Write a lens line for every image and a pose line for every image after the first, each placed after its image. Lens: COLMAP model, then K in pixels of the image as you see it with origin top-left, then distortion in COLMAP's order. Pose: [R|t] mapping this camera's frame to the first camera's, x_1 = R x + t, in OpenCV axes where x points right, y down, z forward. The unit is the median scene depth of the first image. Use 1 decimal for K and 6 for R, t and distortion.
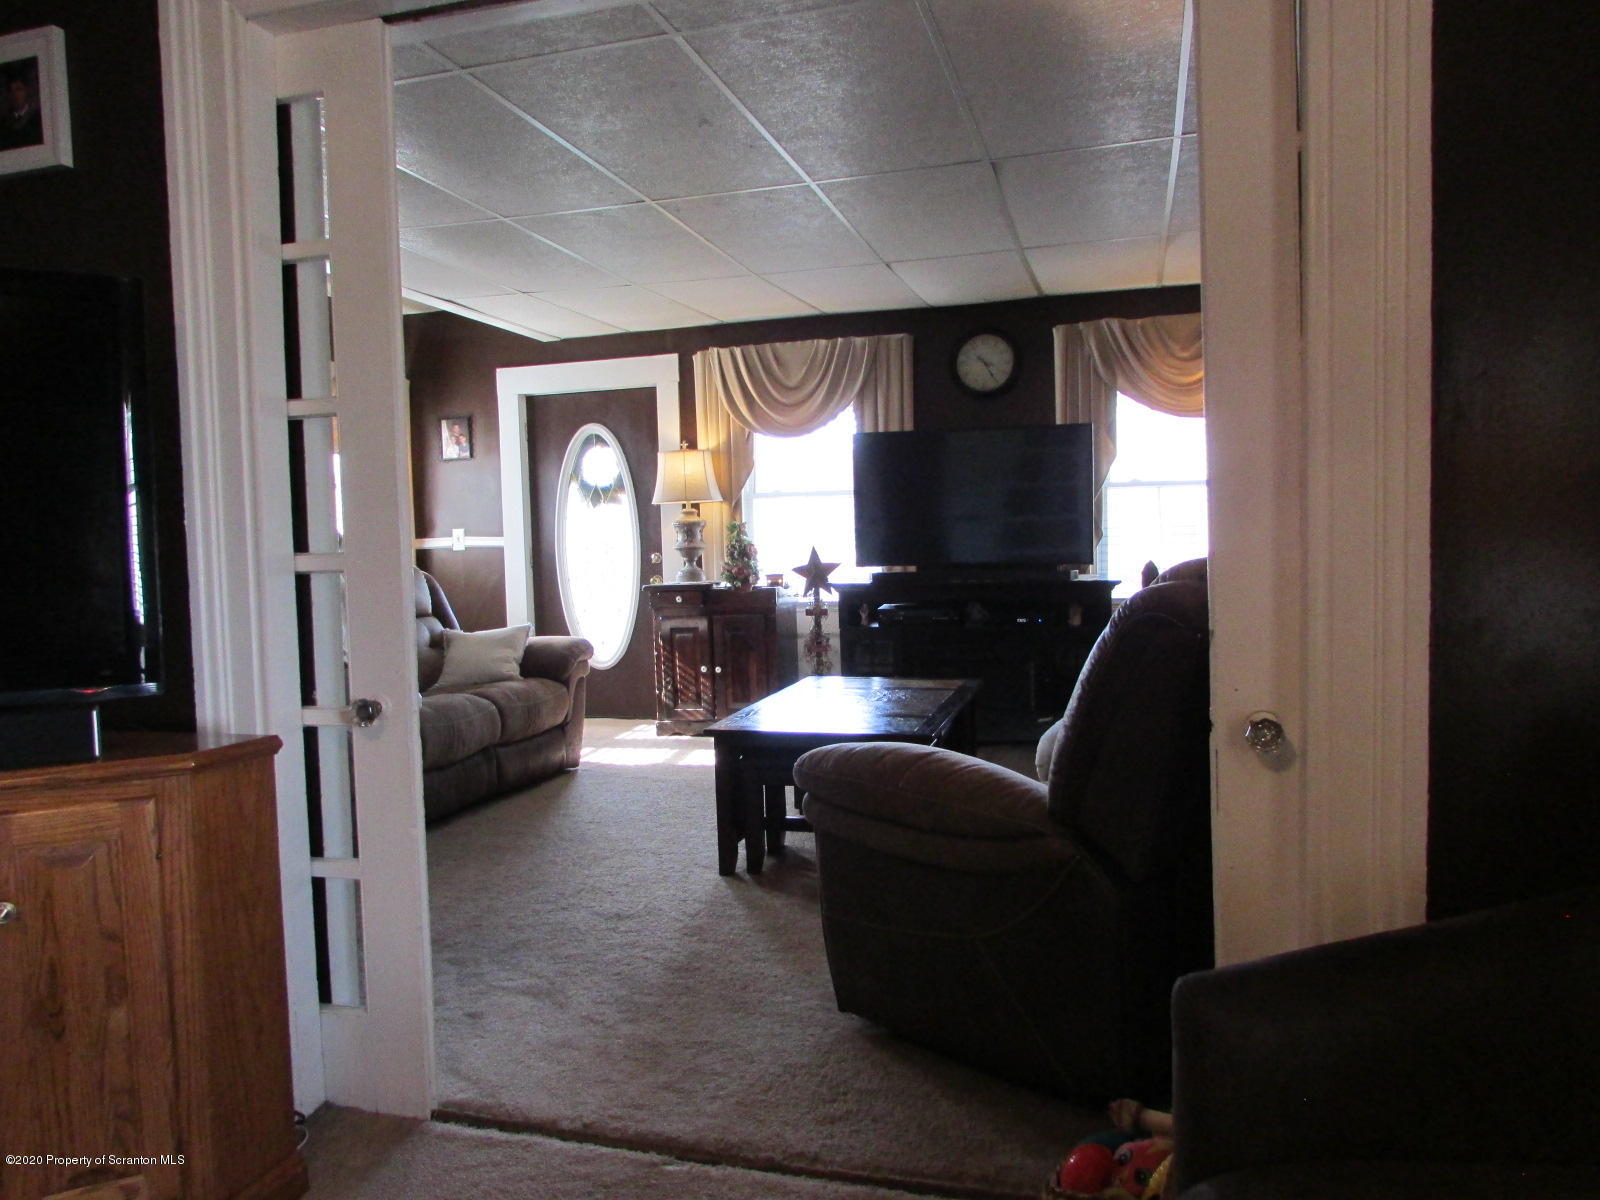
lens RADIAL K [[1153.7, 0, 799.8], [0, 1153.7, 594.7], [0, 0, 1]] dist [-0.014601, 0.010719]
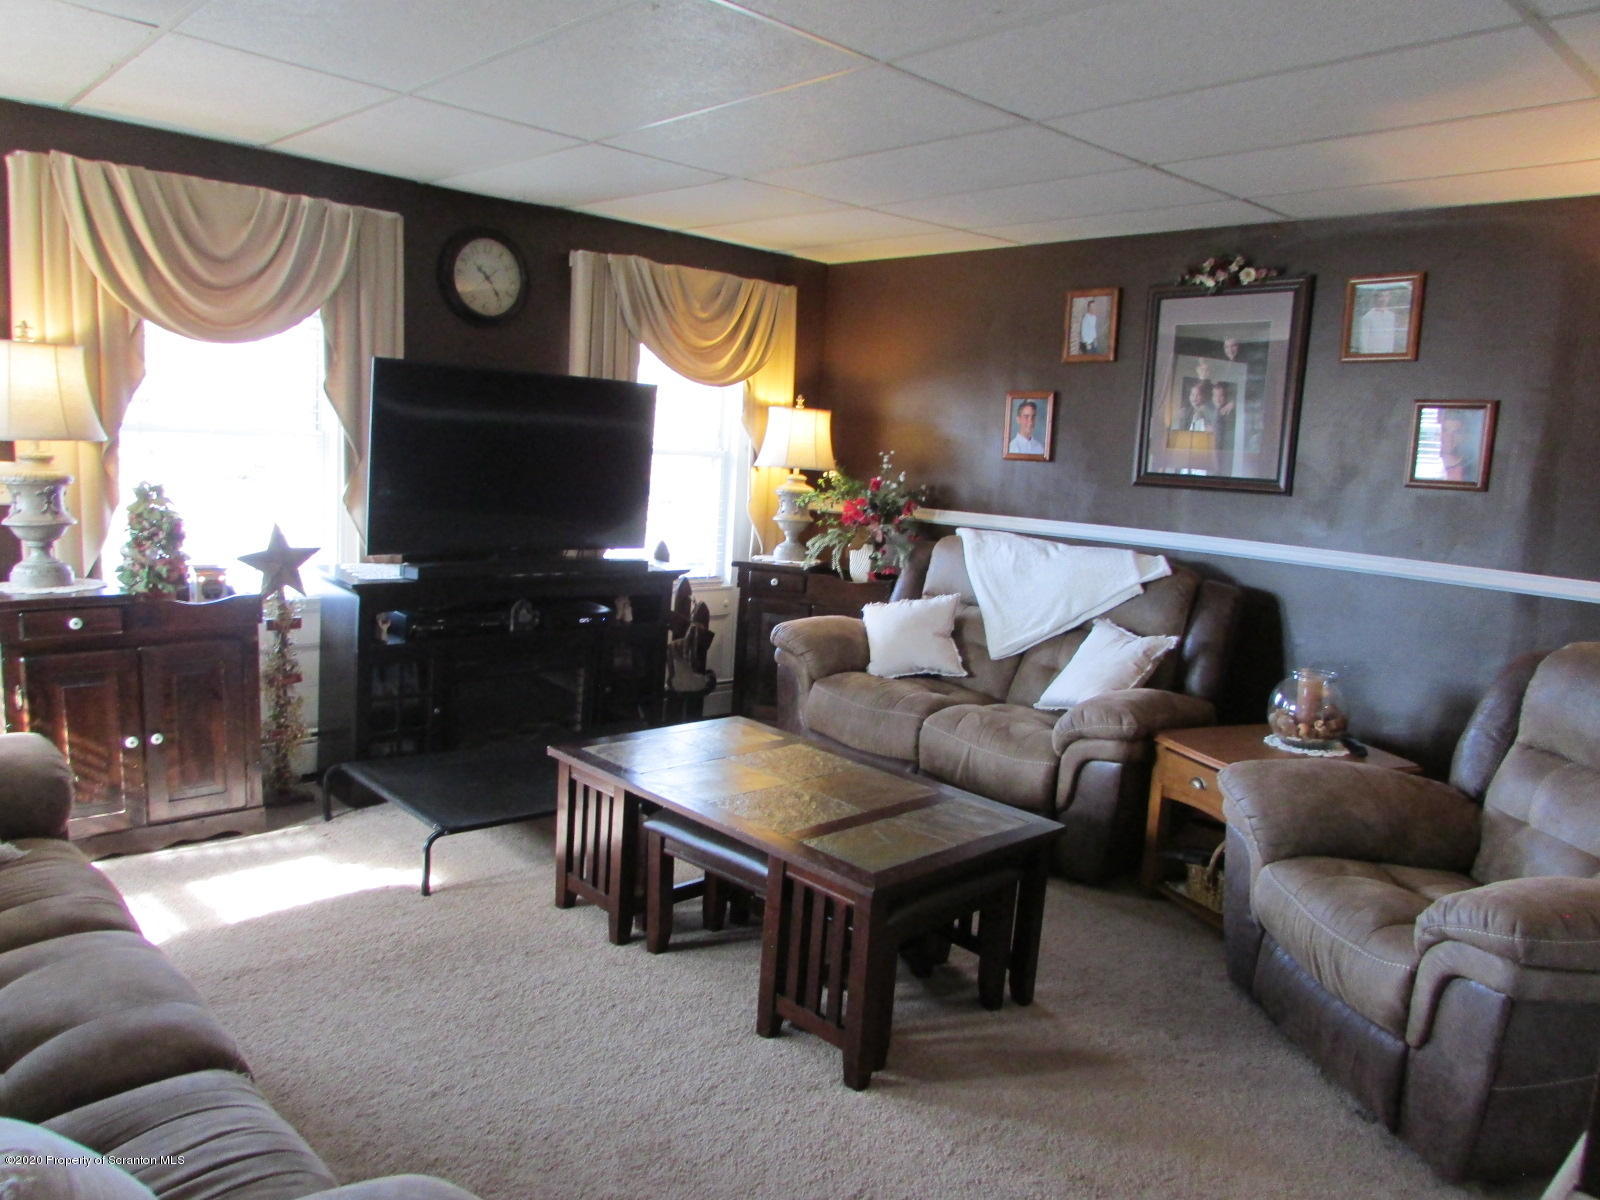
lens RADIAL K [[1153.7, 0, 800.0], [0, 1153.7, 601.8], [0, 0, 1]] dist [-0.014601, 0.010719]
pose [[0.504878, -0.069456, 0.860392, -0.397263], [-0.024502, 0.995203, 0.094717, -0.066152], [-0.862843, -0.068902, 0.500754, 0.431009]]
